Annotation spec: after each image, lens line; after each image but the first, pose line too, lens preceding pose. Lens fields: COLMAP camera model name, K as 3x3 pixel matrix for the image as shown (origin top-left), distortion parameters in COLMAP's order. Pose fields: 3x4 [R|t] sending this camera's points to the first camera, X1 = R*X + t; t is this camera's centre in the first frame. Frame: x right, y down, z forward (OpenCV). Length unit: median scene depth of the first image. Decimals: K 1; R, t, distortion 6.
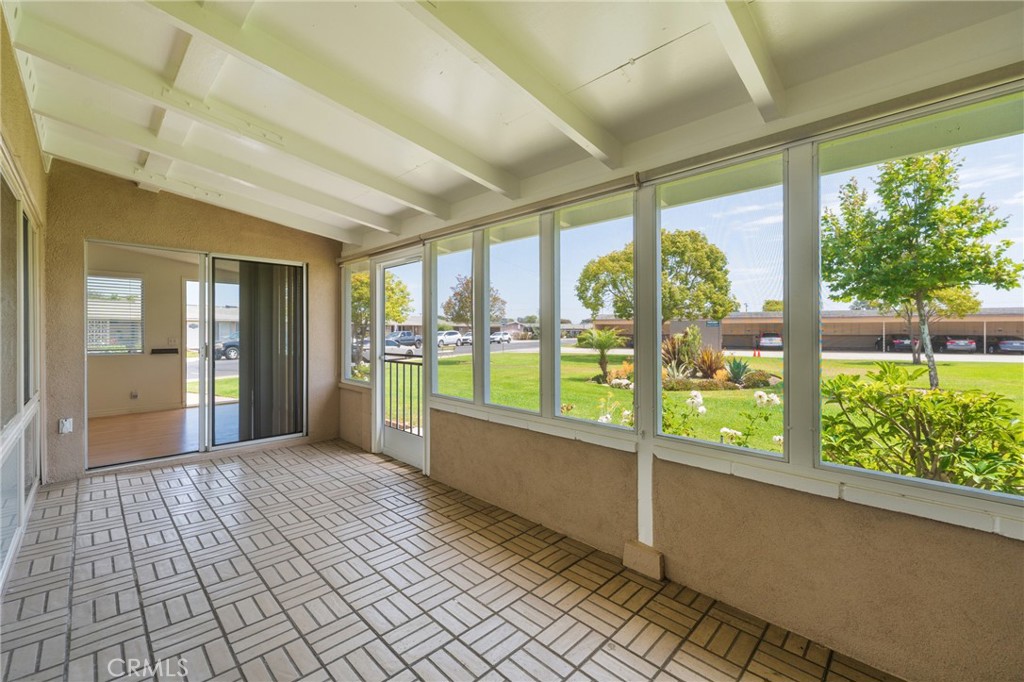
lens RADIAL K [[414.6, 0, 509.6], [0, 414.6, 332.0], [0, 0, 1]] dist [-0.002181, -0.000239]
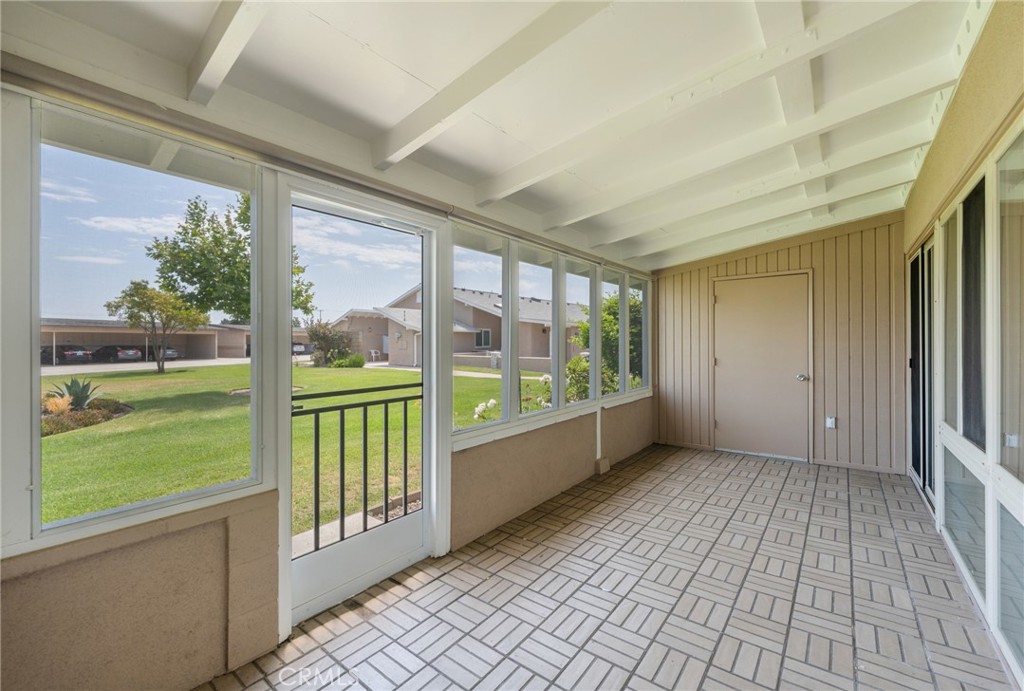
lens RADIAL K [[418.5, 0, 507.2], [0, 418.5, 340.7], [0, 0, 1]] dist [-0.000974, -0.000087]
pose [[-0.096751, -0.000682, 0.995308, -0.976216], [0.004640, 0.999989, 0.001136, -0.011958], [-0.995298, 0.004728, -0.096747, 1.036600]]
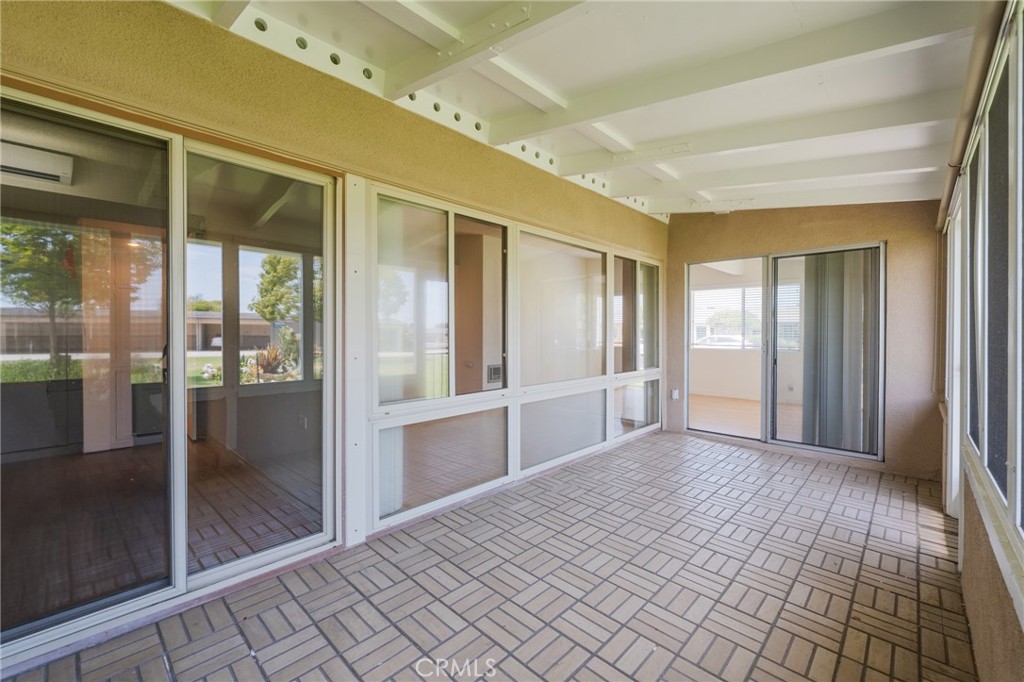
lens RADIAL K [[422.9, 0, 518.4], [0, 422.9, 335.6], [0, 0, 1]] dist [-0.000587, -0.000169]
pose [[0.026841, 0.002112, -0.999637, 0.393845], [-0.001343, 0.999997, 0.002077, 0.016227], [0.999639, 0.001287, 0.026843, 0.398480]]
